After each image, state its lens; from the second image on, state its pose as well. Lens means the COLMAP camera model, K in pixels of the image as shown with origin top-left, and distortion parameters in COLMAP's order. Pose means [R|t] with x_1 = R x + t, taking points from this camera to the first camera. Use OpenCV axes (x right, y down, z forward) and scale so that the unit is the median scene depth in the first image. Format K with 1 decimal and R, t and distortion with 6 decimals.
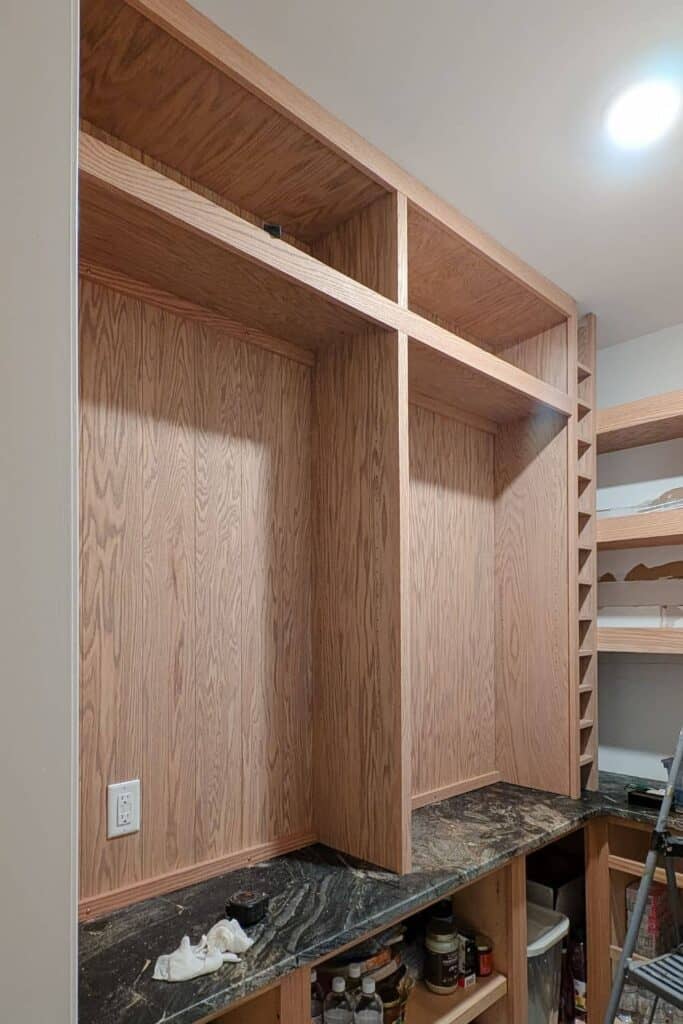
lens RADIAL K [[606.4, 0, 347.8], [0, 606.4, 609.7], [0, 0, 1]] dist [0.016823, 0.000711]
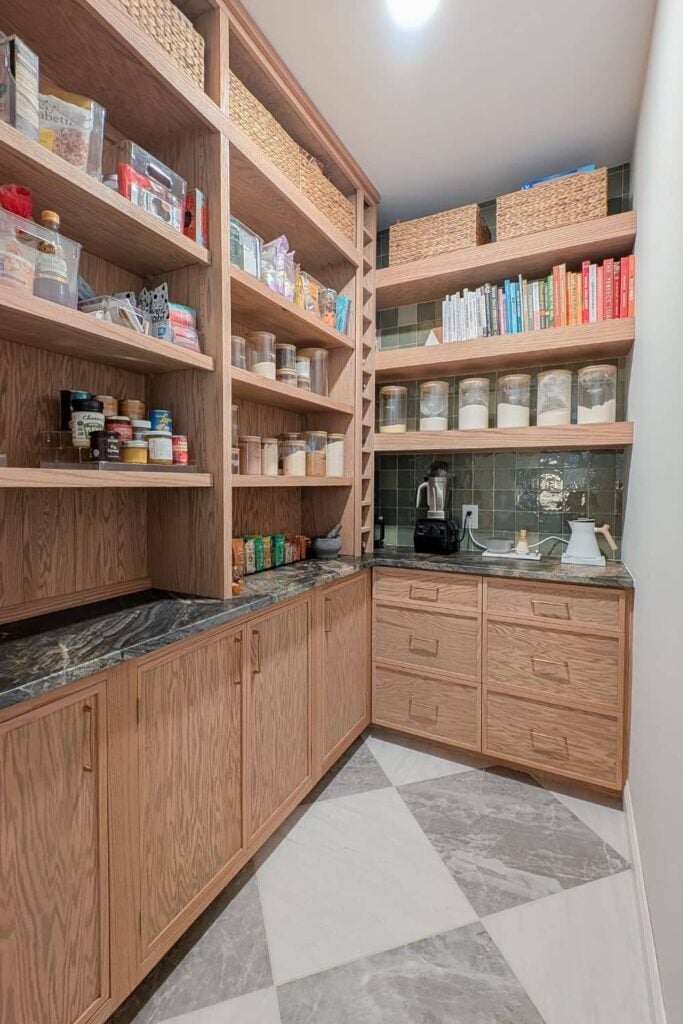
lens RADIAL K [[450.5, 0, 342.9], [0, 450.5, 490.7], [0, 0, 1]] dist [0.003232, -0.003594]
pose [[0.948878, 0.000190, 0.315643, 0.030154], [-0.012978, 0.999178, 0.038413, 0.177873], [-0.315376, -0.040546, 0.948100, 0.074800]]
